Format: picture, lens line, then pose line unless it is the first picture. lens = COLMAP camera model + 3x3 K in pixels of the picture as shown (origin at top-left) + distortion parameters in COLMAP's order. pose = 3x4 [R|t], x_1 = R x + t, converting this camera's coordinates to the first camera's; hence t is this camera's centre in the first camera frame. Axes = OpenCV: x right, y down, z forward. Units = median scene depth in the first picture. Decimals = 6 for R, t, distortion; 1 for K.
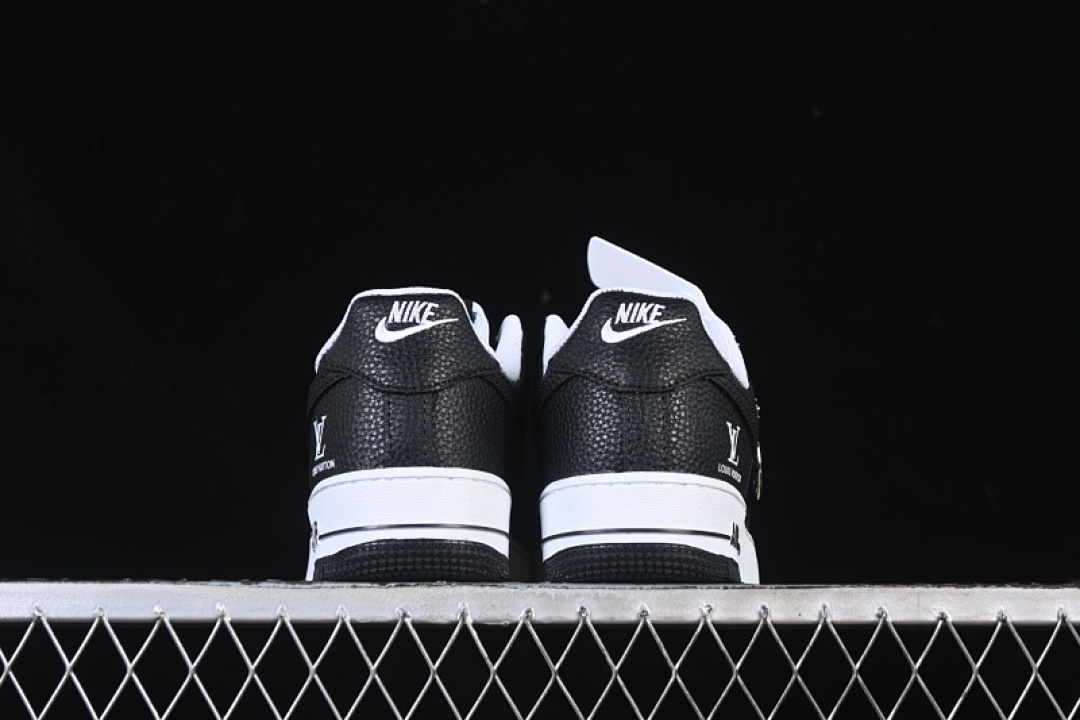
lens RADIAL K [[2323.5, 0, 539.8], [0, 2323.5, 359.3], [0, 0, 1]] dist [0.086560, 0.000000]
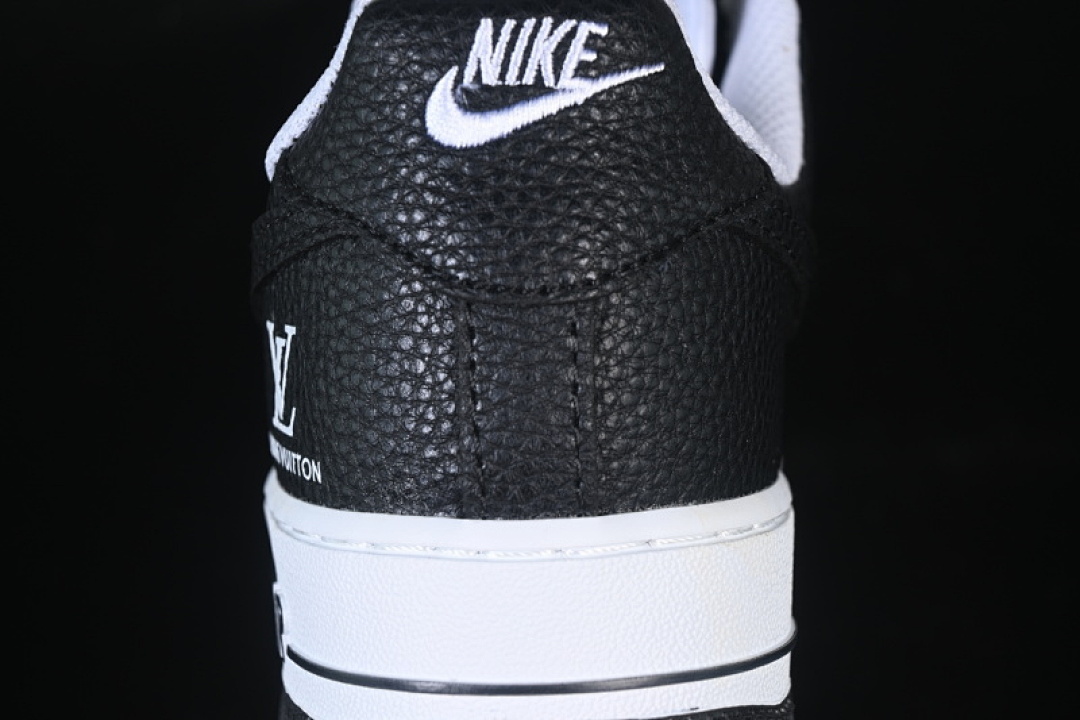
lens RADIAL K [[2323.5, 0, 541.4], [0, 2323.5, 361.0], [0, 0, 1]] dist [0.086560, 0.000000]
pose [[0.999614, 0.000981, -0.027764, -0.044226], [0.007400, 0.953865, 0.300144, -0.080585], [0.026777, -0.300233, 0.953490, 0.663152]]
